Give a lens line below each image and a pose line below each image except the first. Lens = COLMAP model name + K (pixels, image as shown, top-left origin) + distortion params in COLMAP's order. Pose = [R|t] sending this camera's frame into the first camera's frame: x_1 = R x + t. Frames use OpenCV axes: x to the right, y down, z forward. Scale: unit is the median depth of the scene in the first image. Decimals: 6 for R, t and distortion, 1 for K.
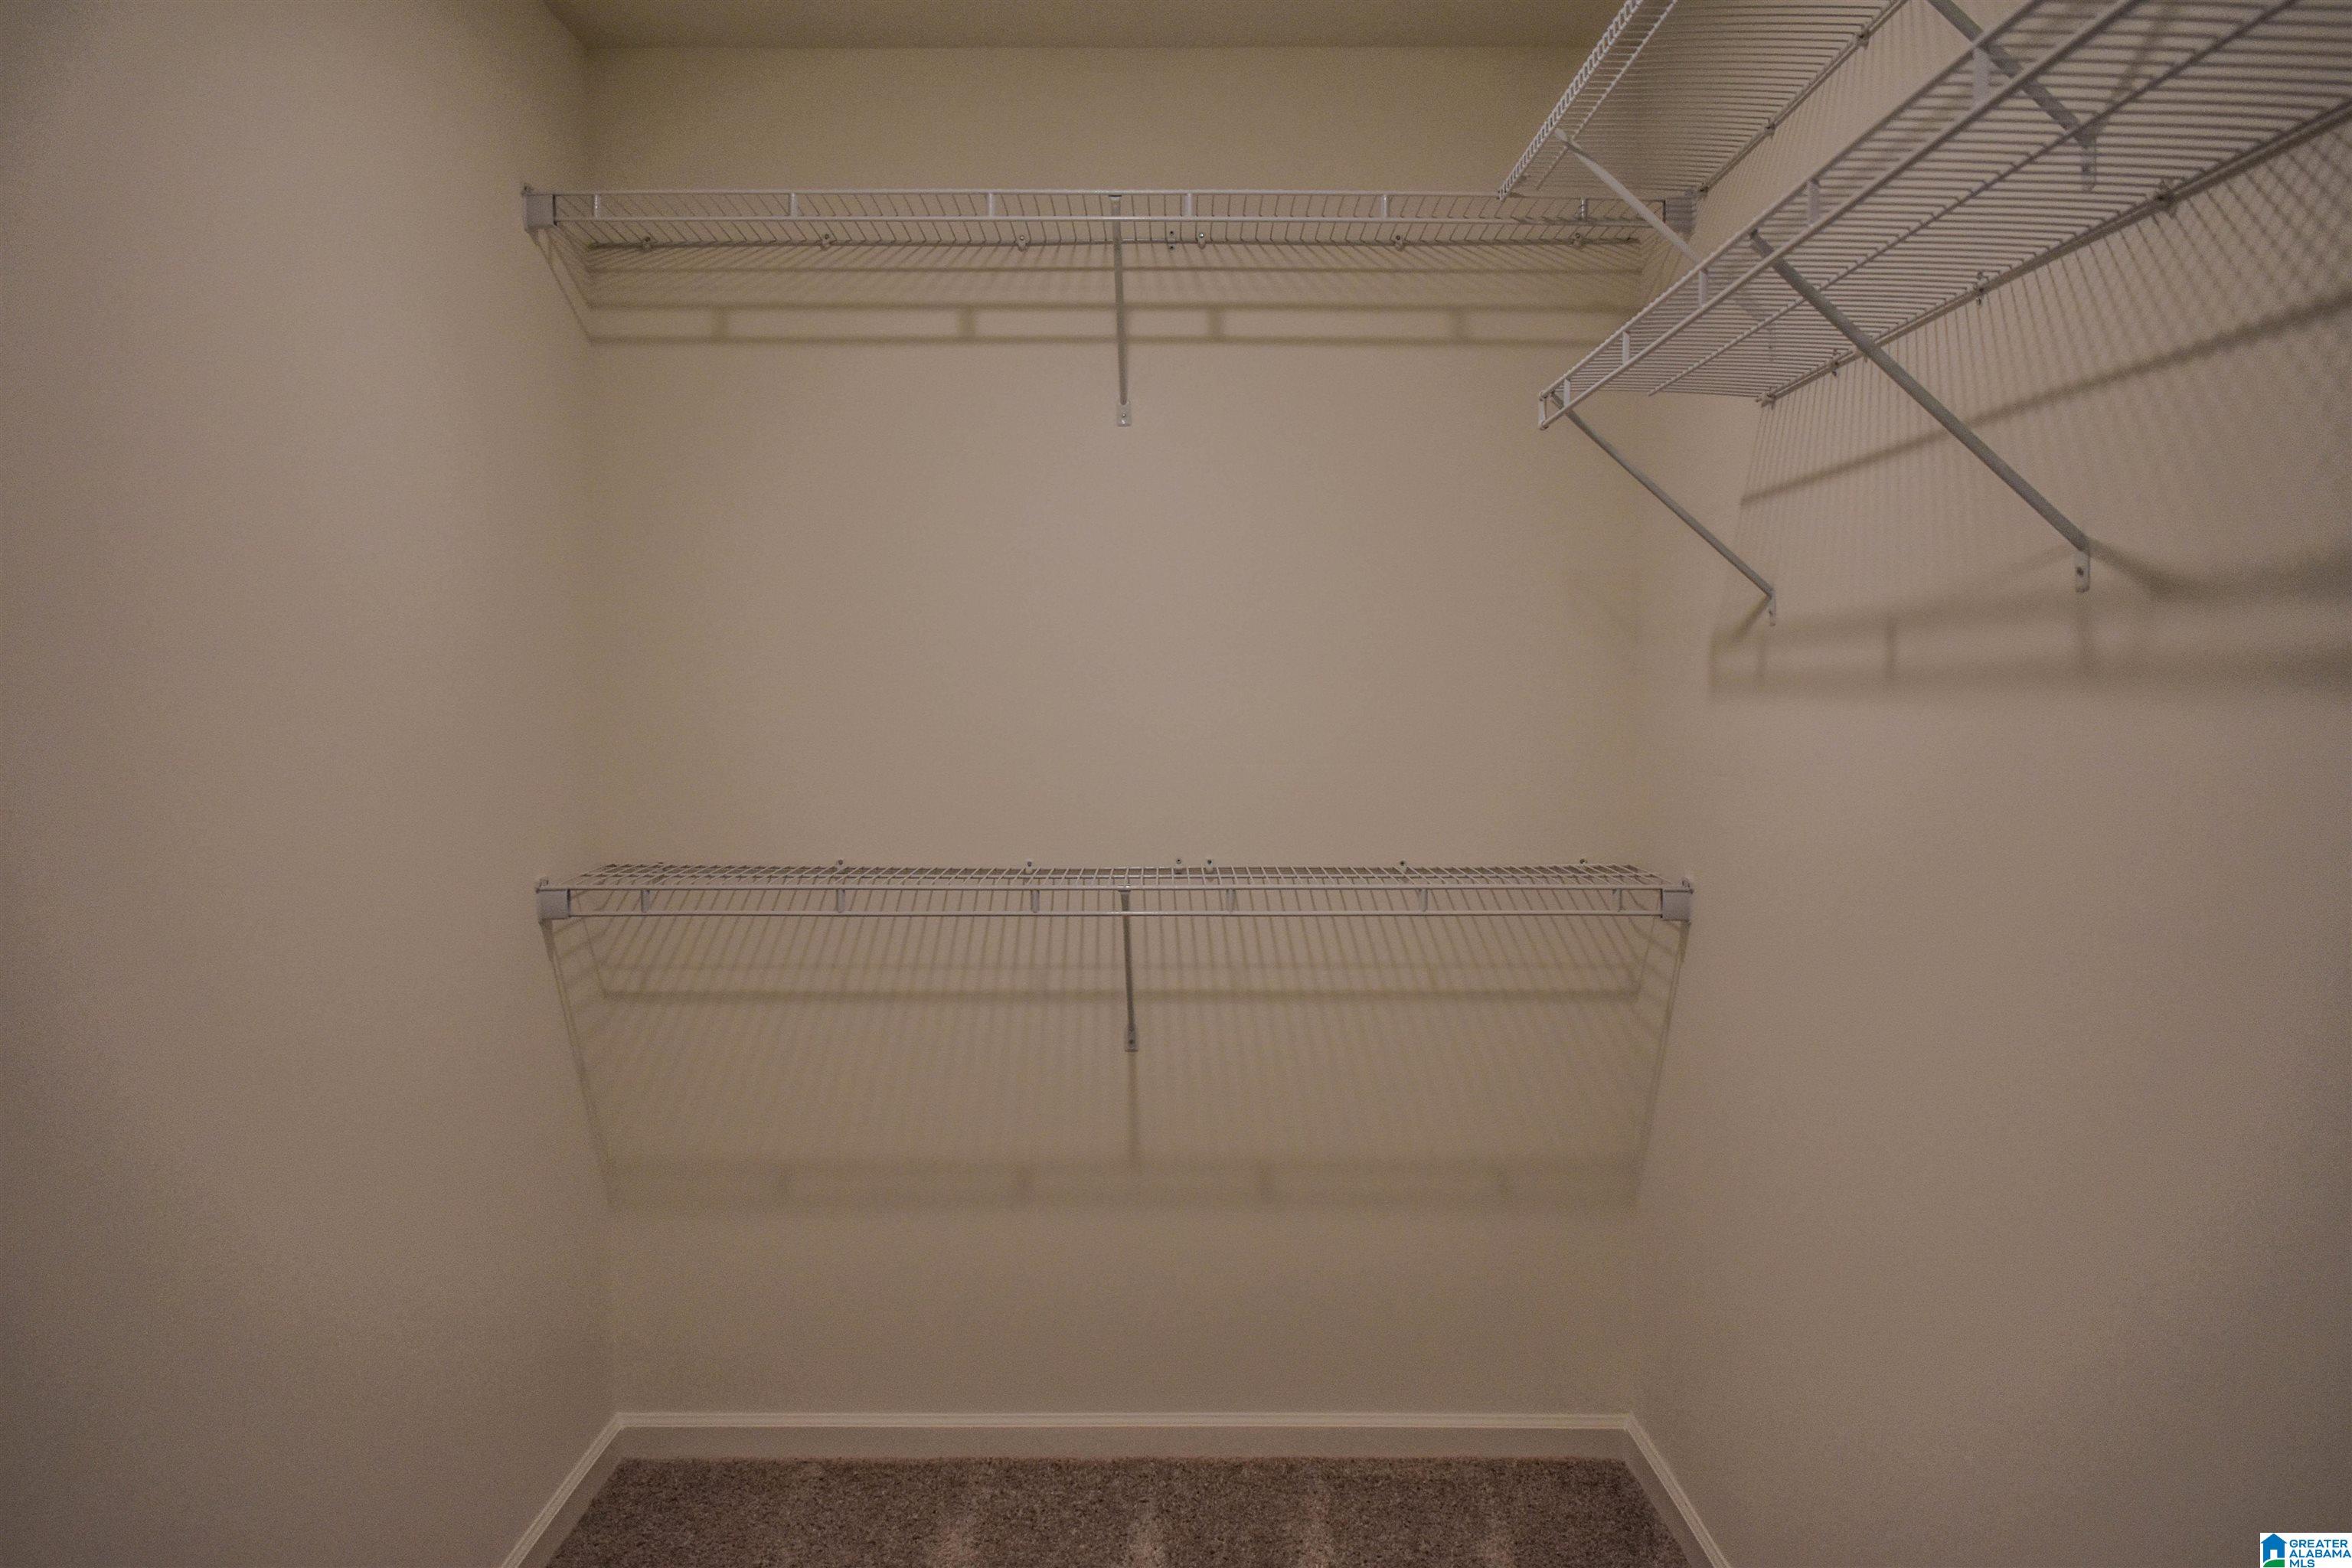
lens RADIAL K [[1827.9, 0, 1142.6], [0, 1827.9, 751.0], [0, 0, 1]] dist [-0.020734, -0.006034]
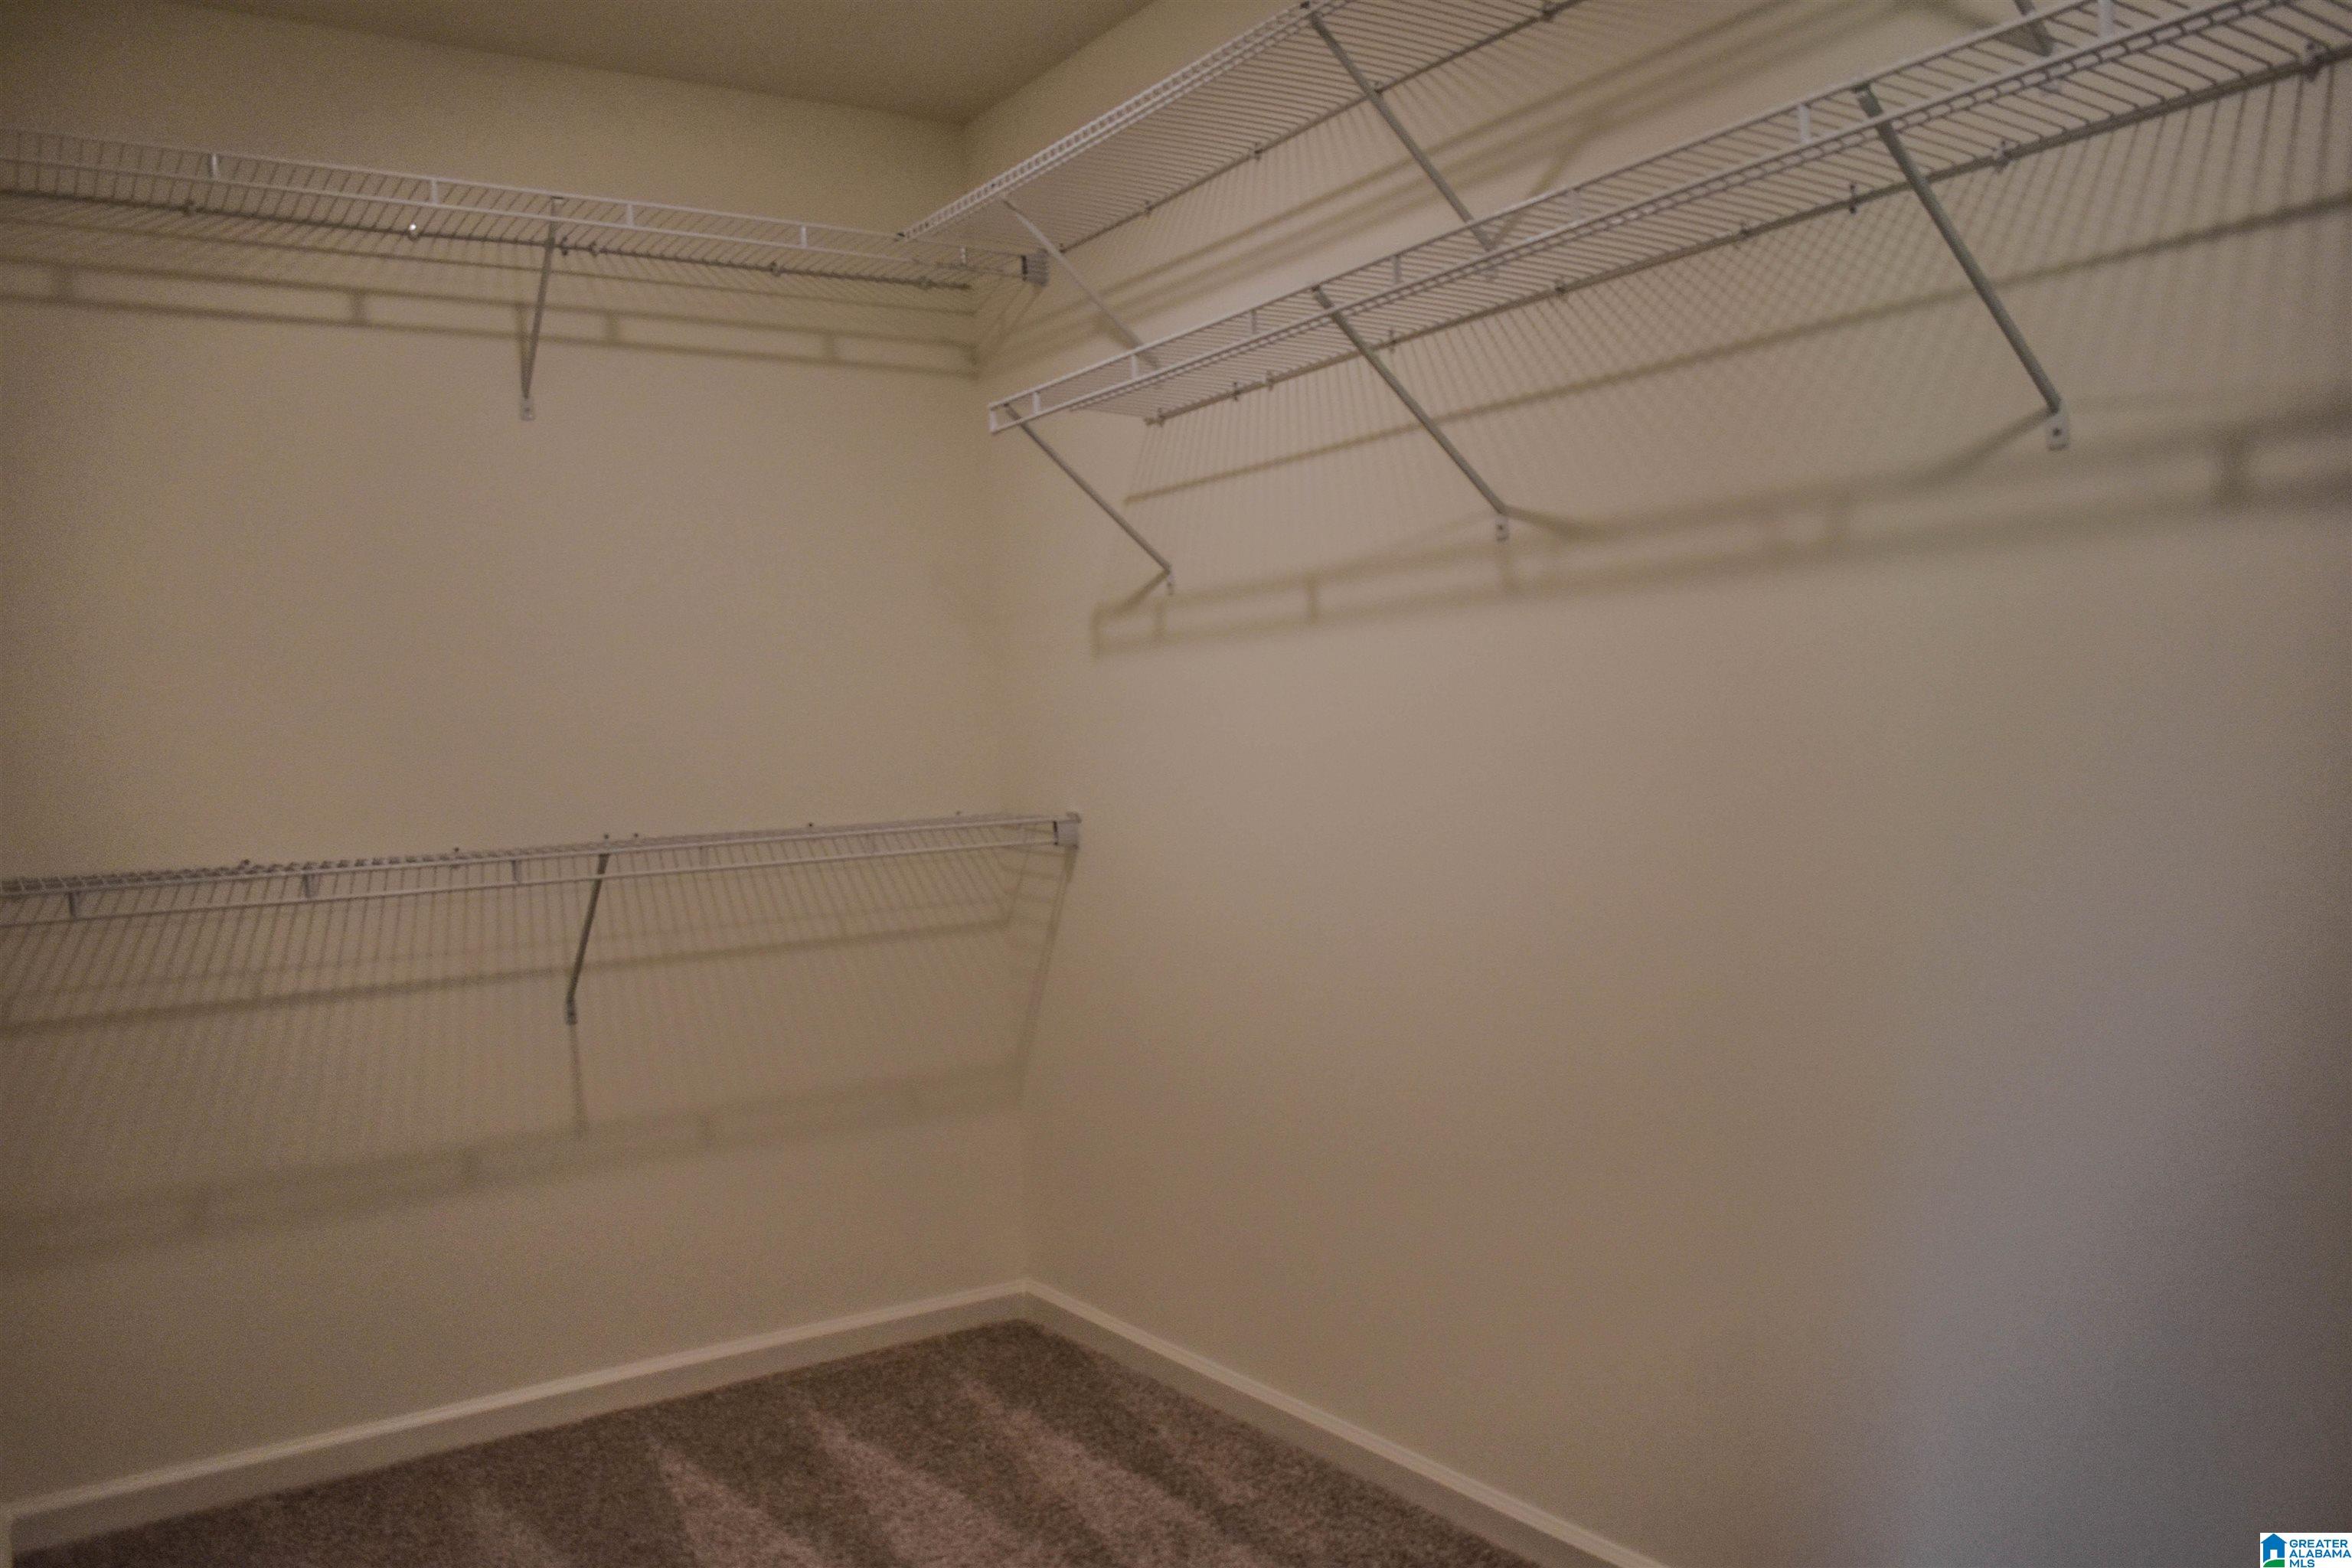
lens RADIAL K [[1907.2, 0, 1176.0], [0, 1907.2, 784.0], [0, 0, 1]] dist [-0.000809, -0.001570]
pose [[0.833469, -0.048851, 0.550402, -0.315990], [0.060953, 0.998134, -0.003711, 0.055285], [-0.549193, 0.036641, 0.834892, -0.097529]]
